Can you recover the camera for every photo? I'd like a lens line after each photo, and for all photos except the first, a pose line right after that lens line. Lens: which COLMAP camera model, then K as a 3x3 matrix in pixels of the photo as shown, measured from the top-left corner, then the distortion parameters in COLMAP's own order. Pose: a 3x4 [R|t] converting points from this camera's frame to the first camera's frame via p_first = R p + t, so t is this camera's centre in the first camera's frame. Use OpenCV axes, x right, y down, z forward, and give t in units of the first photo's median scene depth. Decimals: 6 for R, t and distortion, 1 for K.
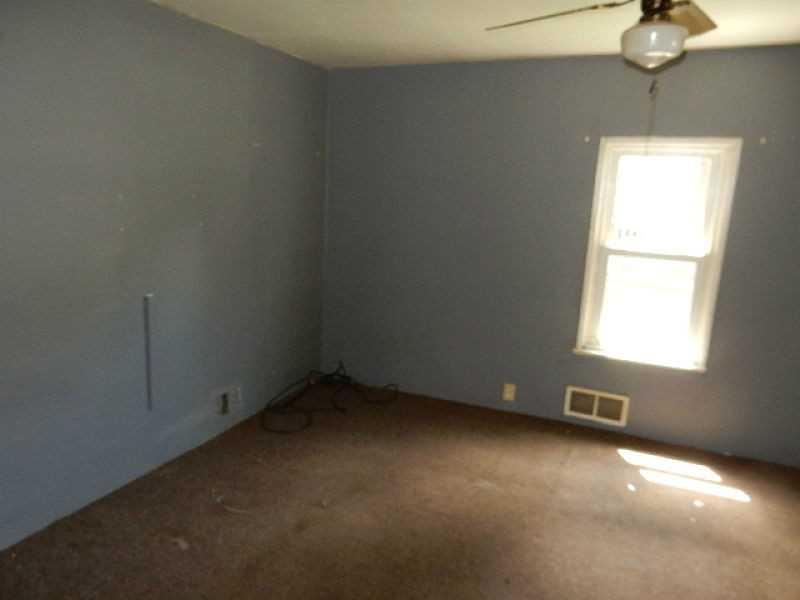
lens RADIAL K [[588.9, 0, 395.9], [0, 588.9, 295.5], [0, 0, 1]] dist [-0.005072, 0.002573]
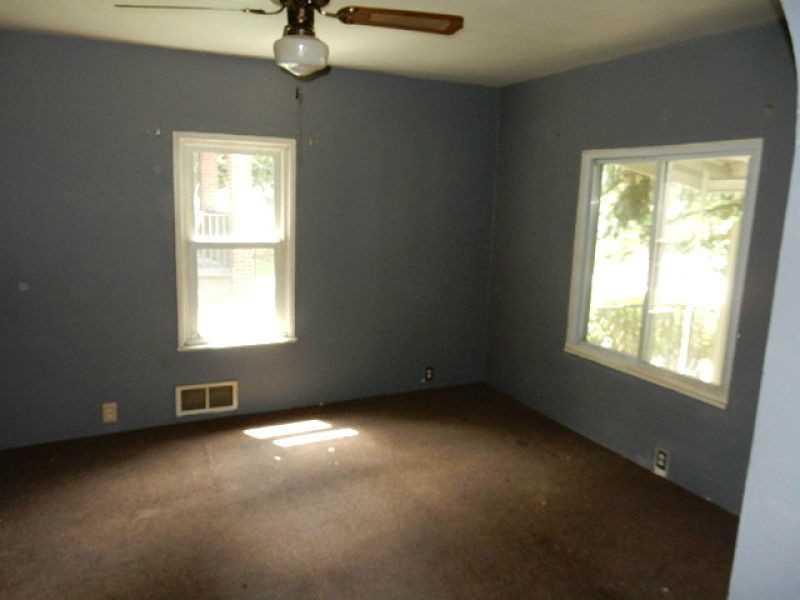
lens RADIAL K [[588.9, 0, 395.9], [0, 588.9, 295.5], [0, 0, 1]] dist [-0.005072, 0.002573]
pose [[0.641550, -0.154929, 0.751273, -0.205024], [0.144011, 0.986303, 0.080419, -0.023817], [-0.753442, 0.056598, 0.655074, 0.090501]]
